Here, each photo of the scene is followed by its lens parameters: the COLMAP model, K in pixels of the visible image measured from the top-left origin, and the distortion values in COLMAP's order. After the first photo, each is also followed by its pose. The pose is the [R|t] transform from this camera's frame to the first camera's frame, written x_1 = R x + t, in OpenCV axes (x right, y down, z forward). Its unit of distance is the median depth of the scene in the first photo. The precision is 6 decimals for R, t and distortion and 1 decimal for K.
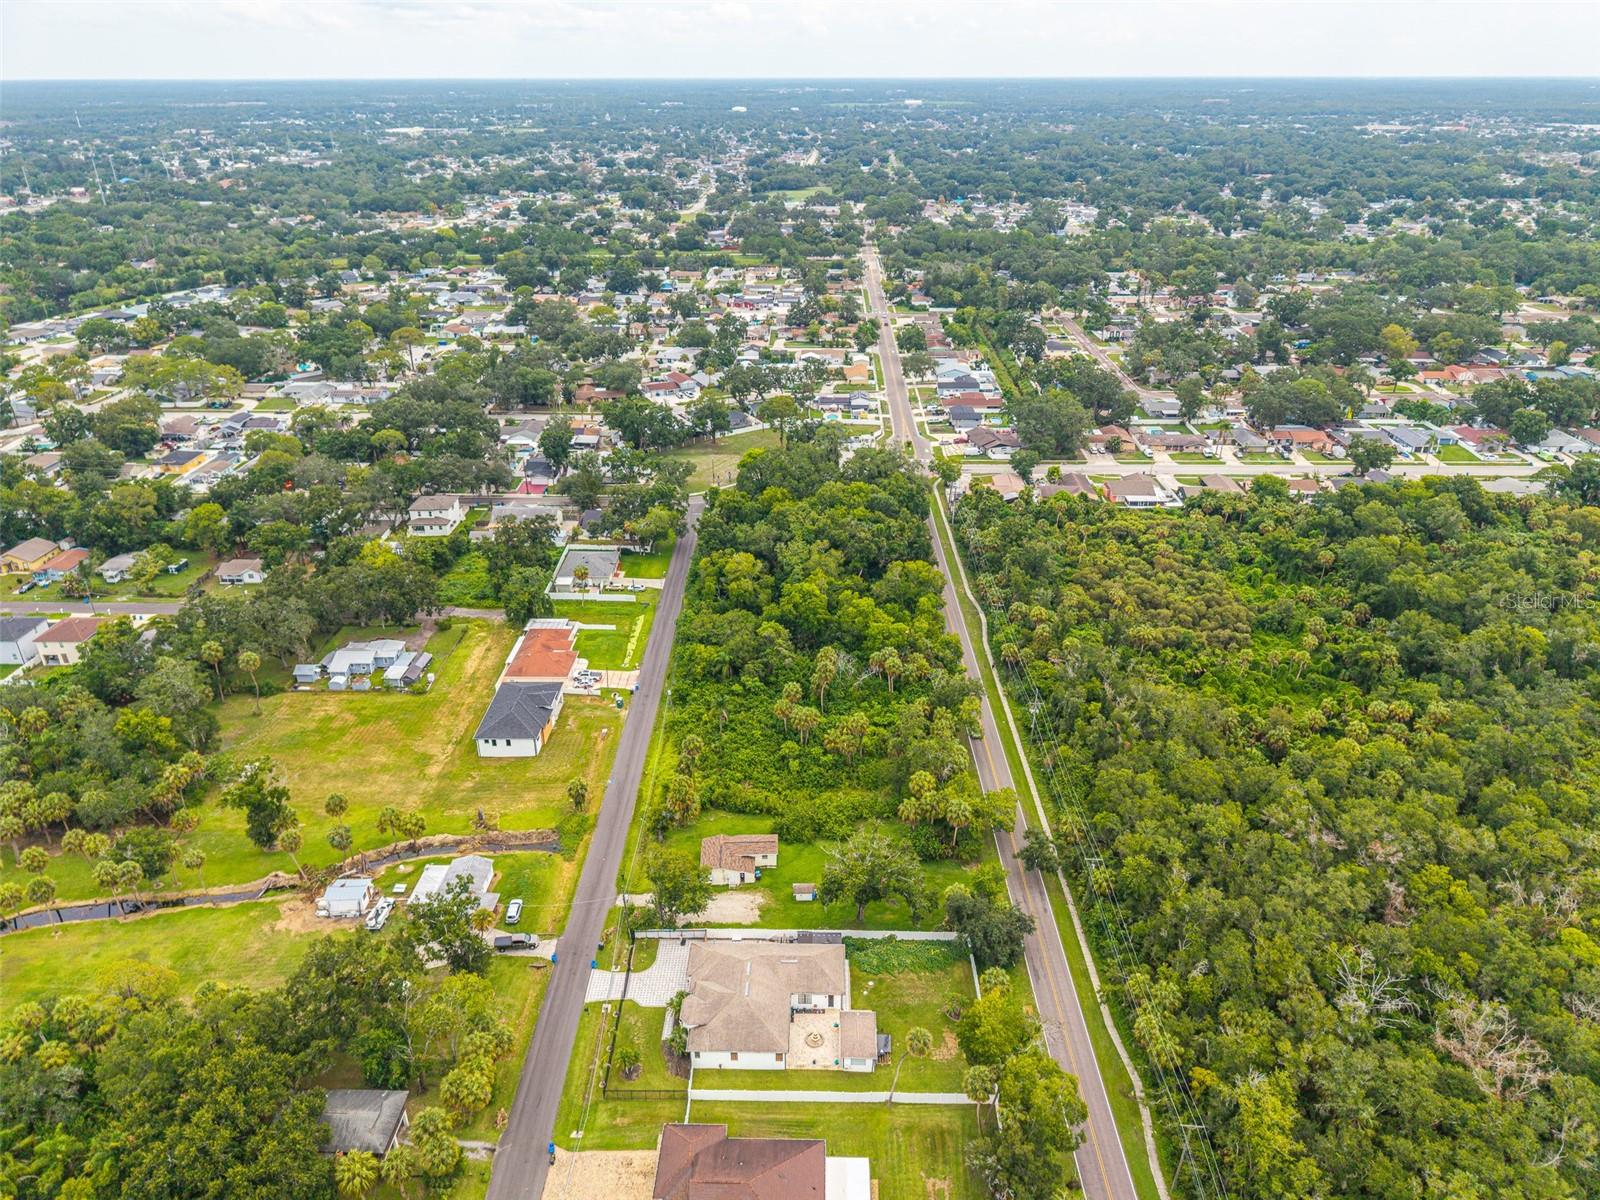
lens RADIAL K [[1069.2, 0, 804.1], [0, 1069.2, 575.4], [0, 0, 1]] dist [0.041456, -0.048630]
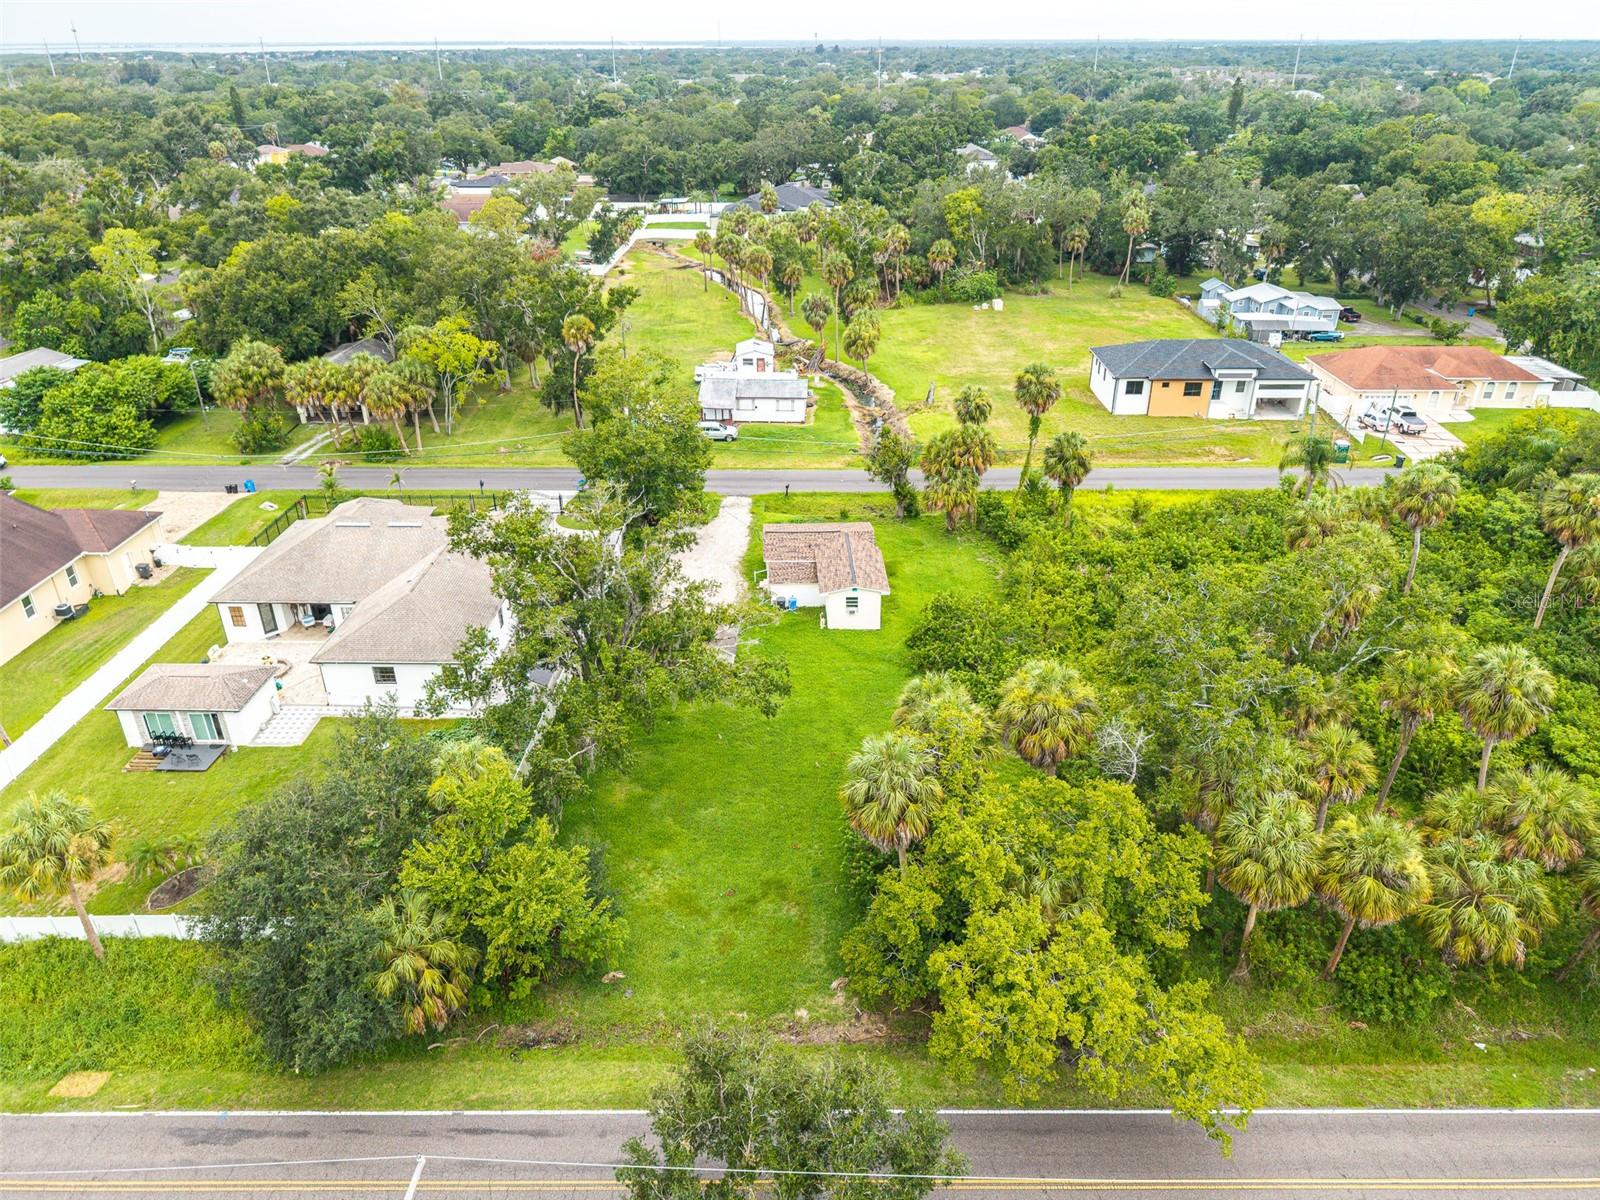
lens RADIAL K [[1069.2, 0, 804.1], [0, 1069.2, 575.4], [0, 0, 1]] dist [0.041456, -0.048630]
pose [[-0.002996, 0.448004, -0.894027, 0.219617], [-0.426675, 0.807992, 0.406321, 0.058347], [0.904400, 0.382676, 0.188731, 0.596280]]
